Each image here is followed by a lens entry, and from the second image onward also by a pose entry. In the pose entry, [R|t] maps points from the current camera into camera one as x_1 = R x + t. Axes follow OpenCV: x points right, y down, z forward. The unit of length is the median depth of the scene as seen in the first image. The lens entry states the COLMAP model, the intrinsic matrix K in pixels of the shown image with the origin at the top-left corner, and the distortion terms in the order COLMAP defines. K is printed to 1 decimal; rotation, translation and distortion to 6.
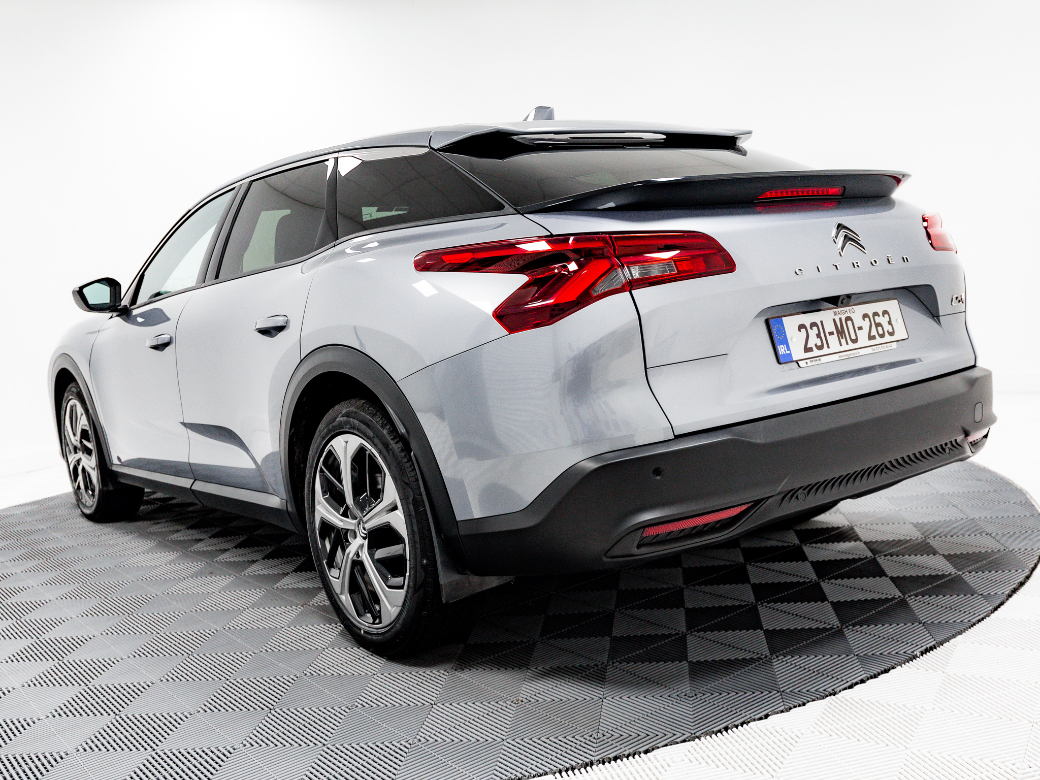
lens RADIAL K [[1049.3, 0, 519.8], [0, 1049.3, 387.3], [0, 0, 1]] dist [-0.001190, 0.000000]
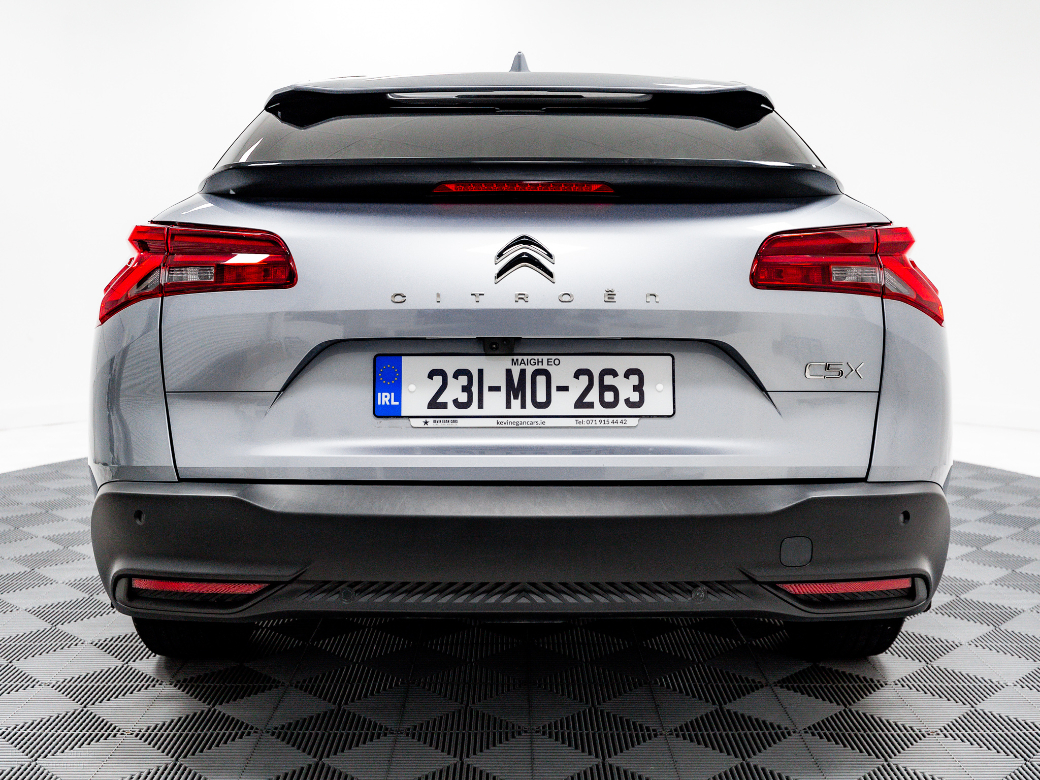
lens RADIAL K [[1207.7, 0, 514.5], [0, 1207.7, 396.0], [0, 0, 1]] dist [-0.006285, 0.000000]
pose [[0.795655, 0.164964, -0.582855, 0.778307], [-0.139193, 0.986247, 0.089123, -0.120121], [0.589541, 0.010218, 0.807674, 0.338299]]
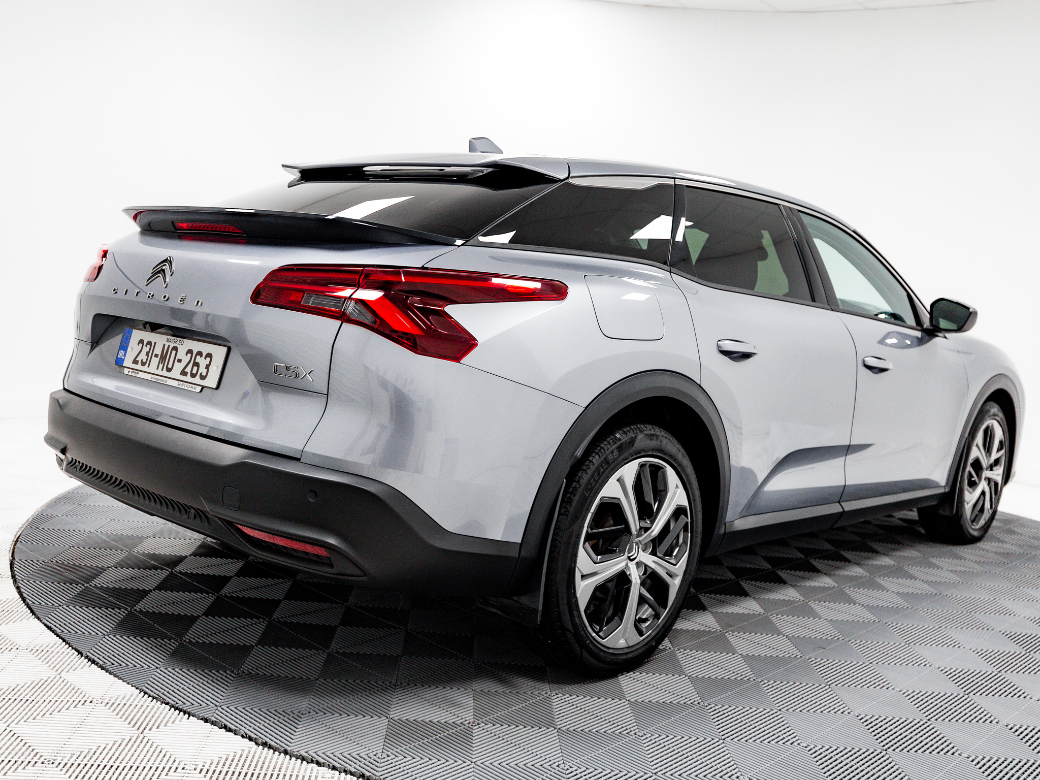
lens RADIAL K [[1049.3, 0, 521.8], [0, 1049.3, 384.4], [0, 0, 1]] dist [-0.001190, 0.000000]
pose [[0.164575, 0.204661, -0.964899, 1.402357], [-0.207159, 0.963591, 0.169050, -0.282539], [0.964365, 0.172066, 0.200980, 1.137715]]
